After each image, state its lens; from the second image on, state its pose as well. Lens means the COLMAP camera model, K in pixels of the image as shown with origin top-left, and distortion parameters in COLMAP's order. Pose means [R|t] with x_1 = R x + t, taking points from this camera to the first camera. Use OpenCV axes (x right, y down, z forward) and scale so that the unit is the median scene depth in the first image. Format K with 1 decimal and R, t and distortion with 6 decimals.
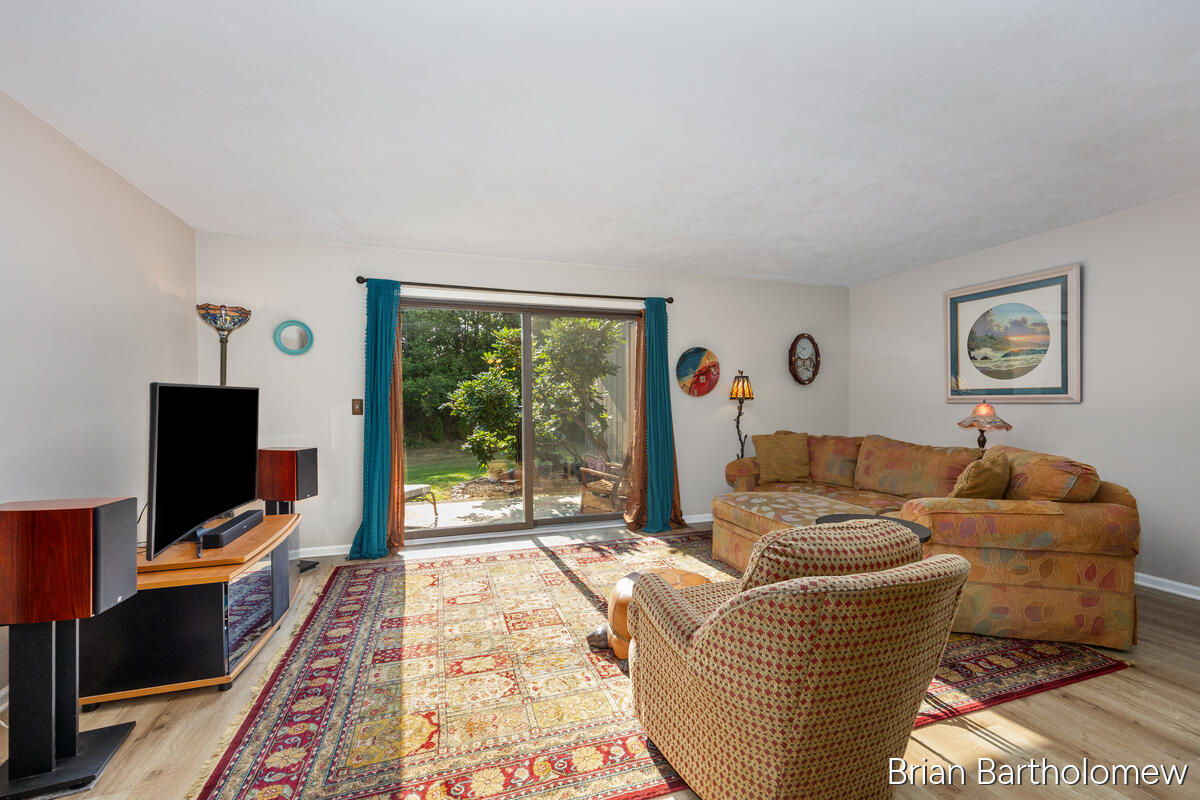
lens RADIAL K [[495.0, 0, 604.0], [0, 495.0, 403.1], [0, 0, 1]] dist [-0.001601, -0.000236]
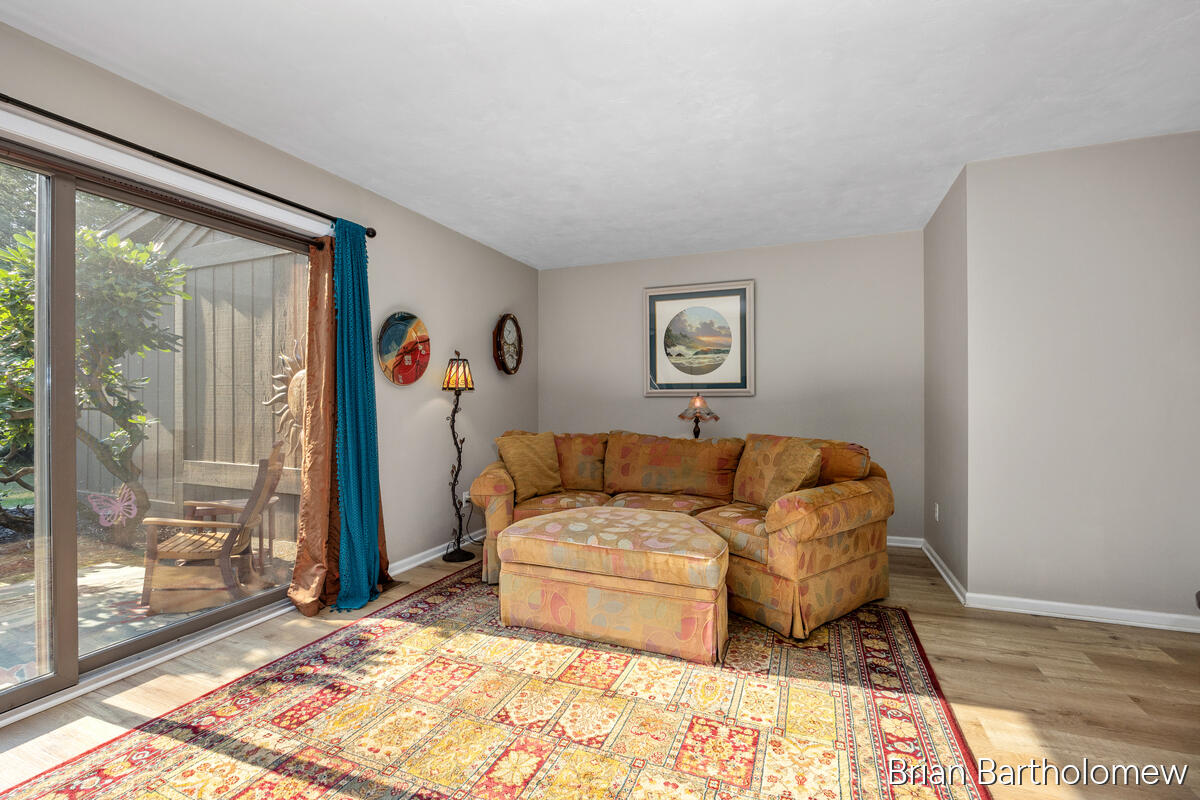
lens RADIAL K [[512.0, 0, 596.1], [0, 512.0, 398.0], [0, 0, 1]] dist [-0.014906, 0.001507]
pose [[0.651646, 0.006003, 0.758499, -0.196573], [0.001769, 0.999954, -0.009434, 0.013666], [-0.758521, 0.007490, 0.651605, 0.404565]]
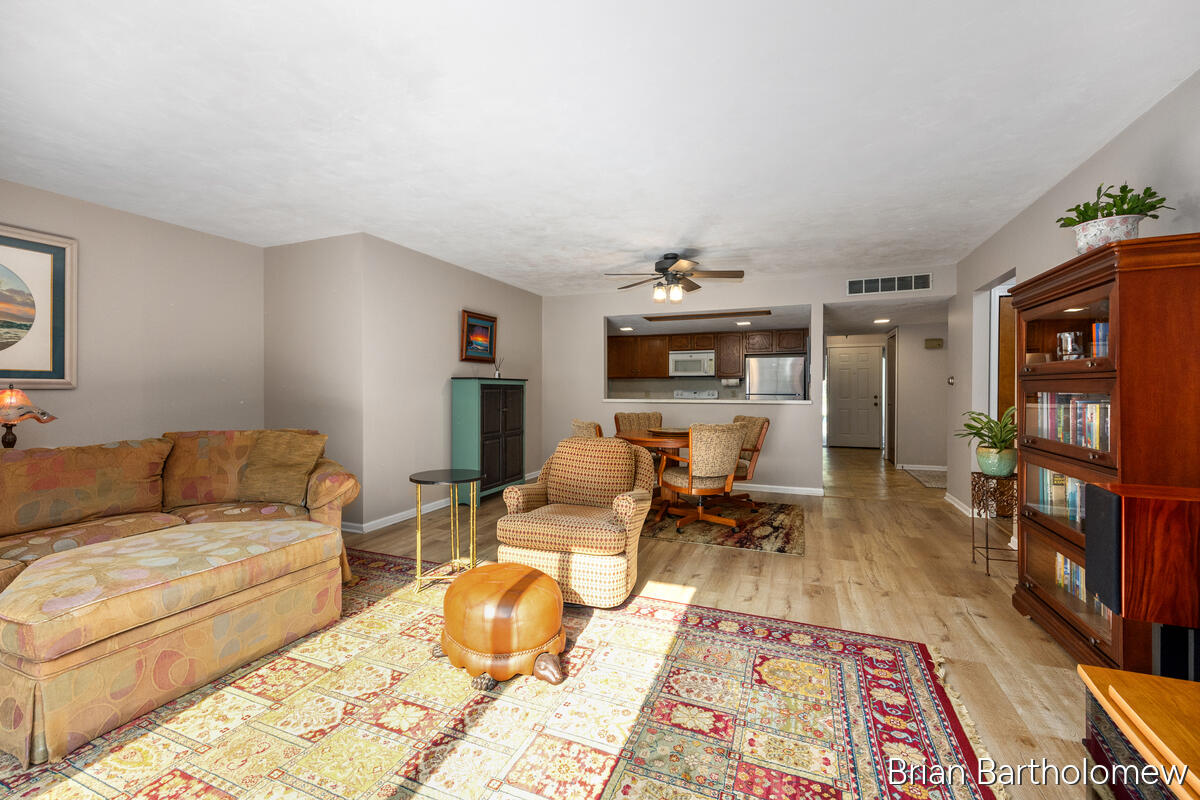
lens RADIAL K [[495.0, 0, 609.4], [0, 495.0, 390.1], [0, 0, 1]] dist [-0.001601, -0.000236]
pose [[-0.769298, 0.006299, 0.638859, -0.351793], [0.008063, 0.999967, -0.000151, 0.008767], [-0.638839, 0.005035, -0.769324, 0.906153]]
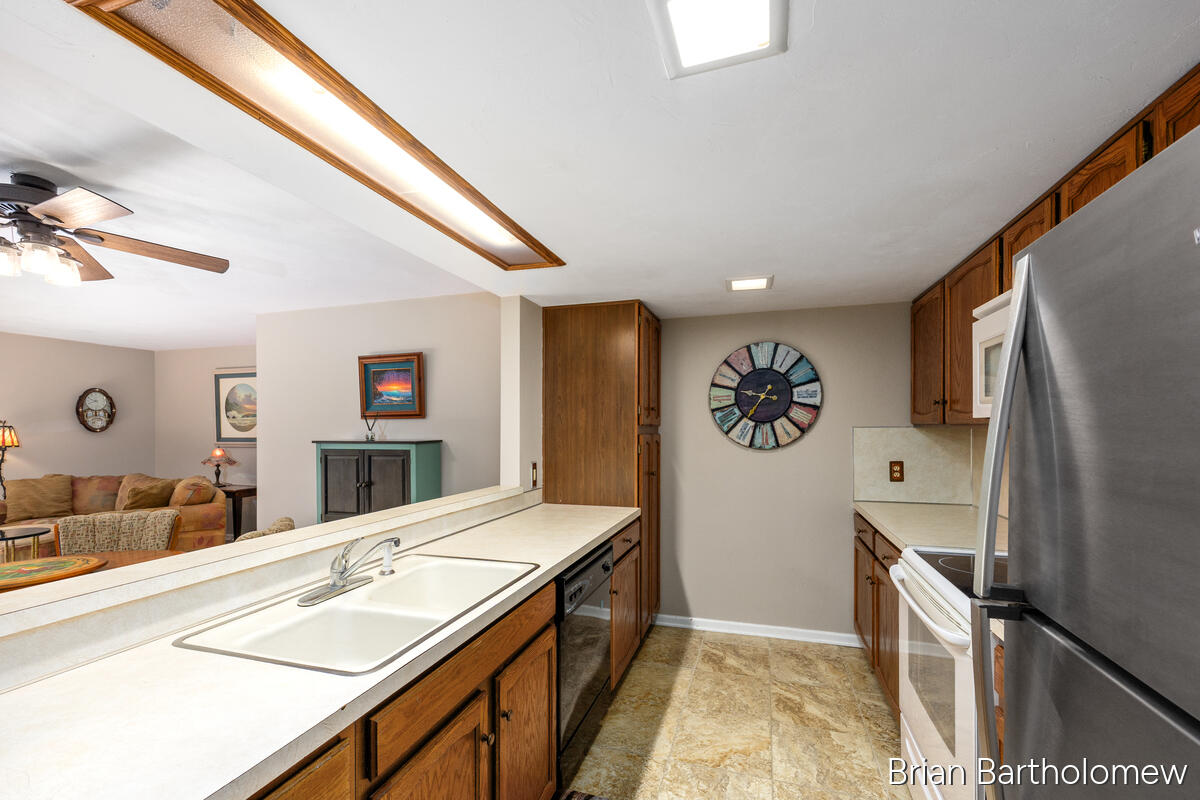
lens RADIAL K [[495.0, 0, 595.4], [0, 495.0, 434.3], [0, 0, 1]] dist [-0.001601, -0.000236]
pose [[0.581866, -0.007066, 0.813254, 0.180174], [0.006003, 0.999972, 0.004393, -0.038536], [-0.813262, 0.002326, 0.581892, -0.776403]]
